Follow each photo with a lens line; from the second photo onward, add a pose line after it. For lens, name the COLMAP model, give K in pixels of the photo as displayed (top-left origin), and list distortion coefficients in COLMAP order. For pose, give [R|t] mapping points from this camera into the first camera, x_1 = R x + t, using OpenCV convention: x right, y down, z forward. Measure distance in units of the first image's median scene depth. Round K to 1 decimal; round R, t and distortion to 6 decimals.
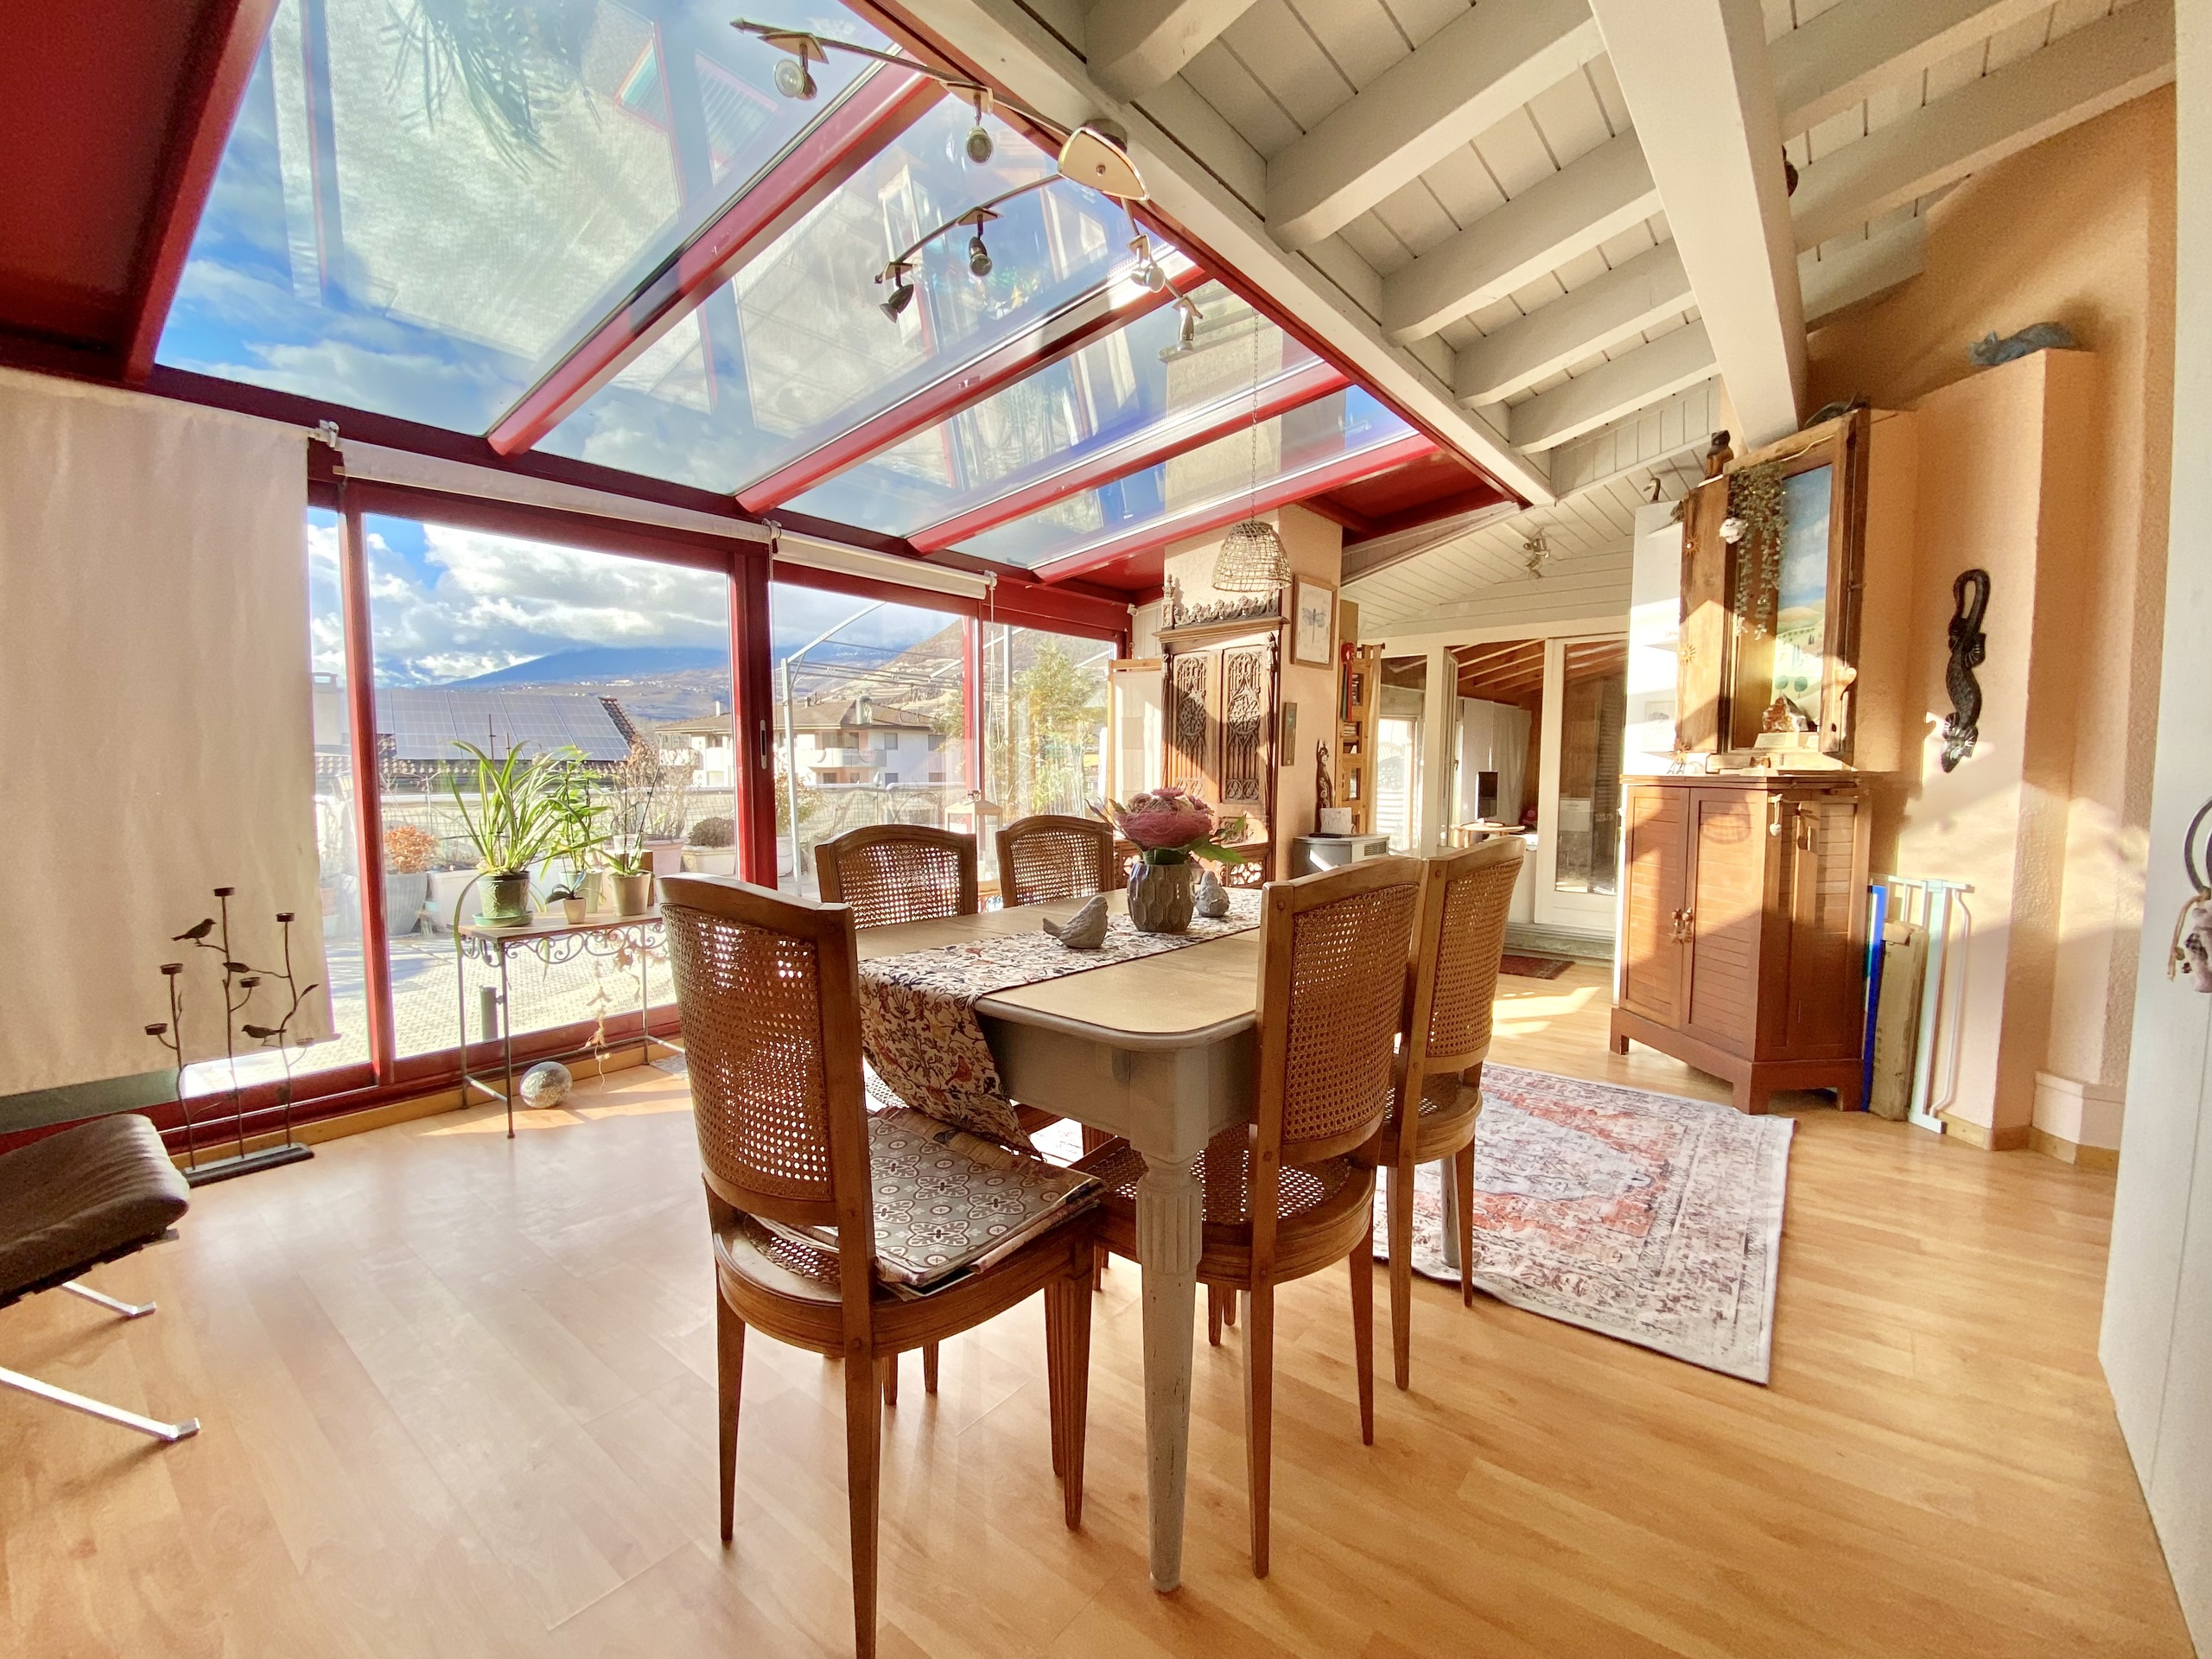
lens RADIAL K [[885.1, 0, 1106.0], [0, 885.1, 829.5], [0, 0, 1]] dist [0.017187, -0.018158]
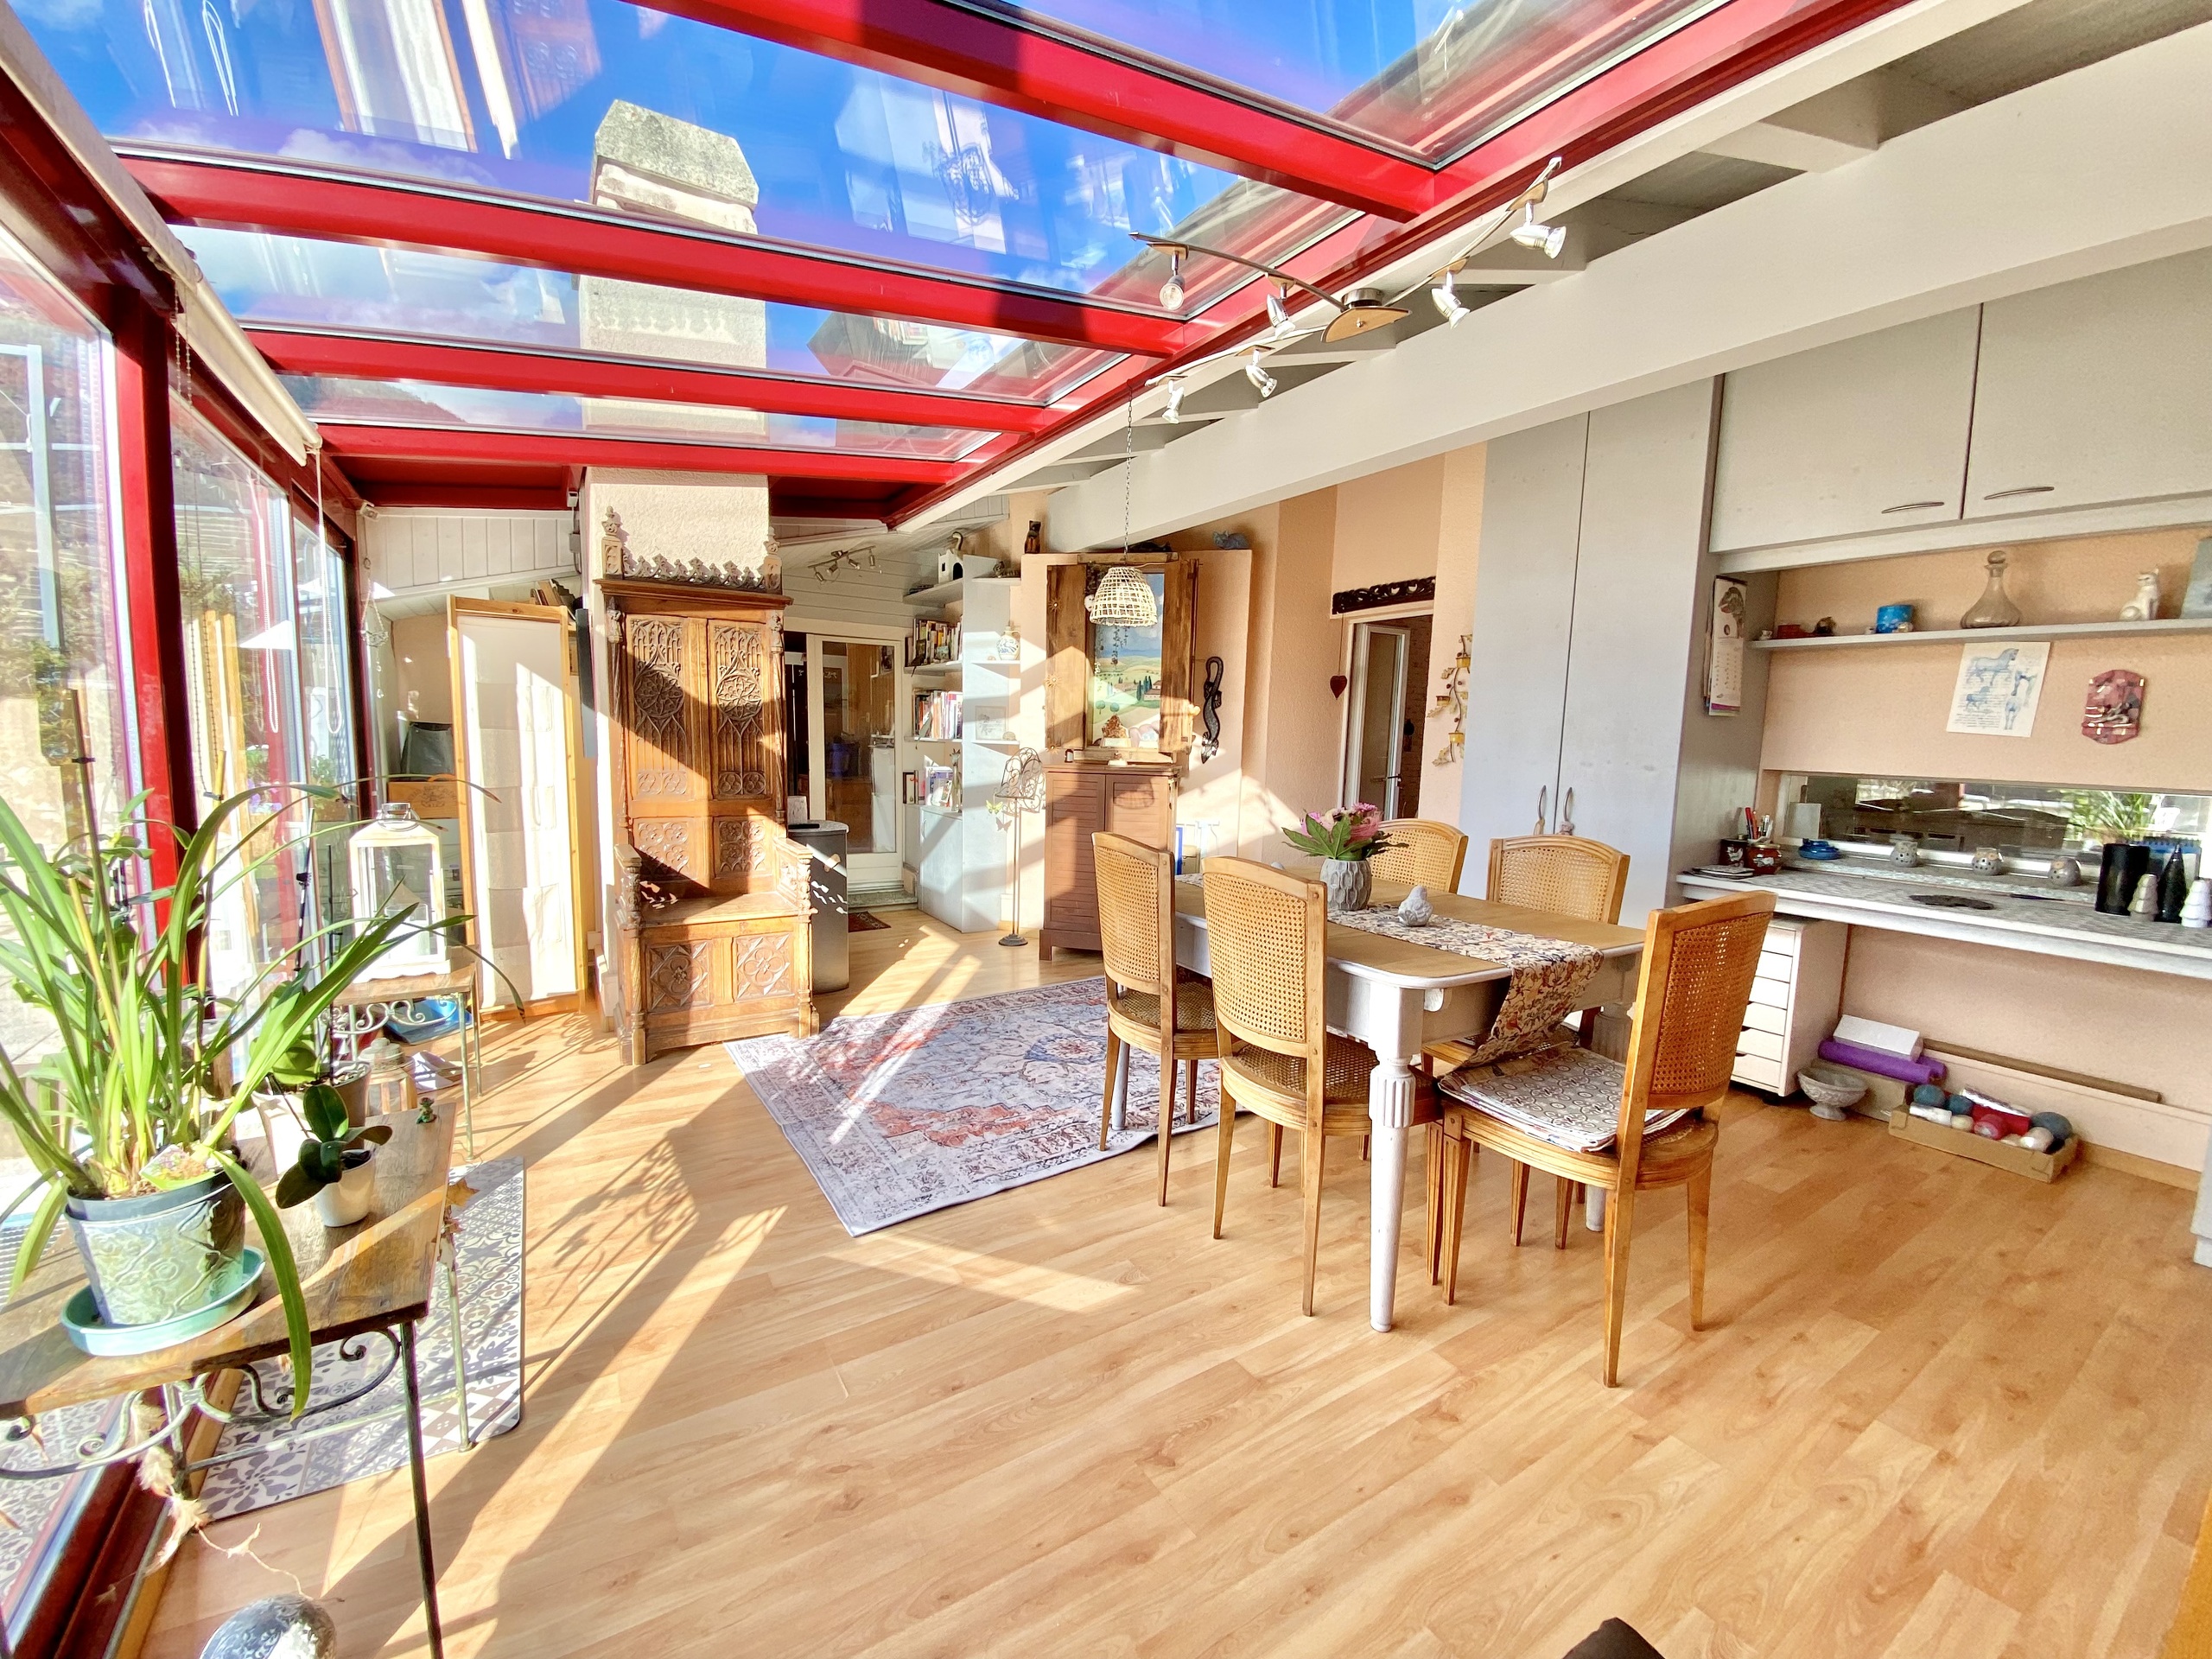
lens RADIAL K [[885.1, 0, 1106.0], [0, 885.1, 829.5], [0, 0, 1]] dist [0.017187, -0.018158]
pose [[0.310530, -0.083376, 0.946900, -0.854336], [0.054236, 0.996077, 0.069920, -0.064526], [-0.949015, 0.029644, 0.313834, 0.583003]]
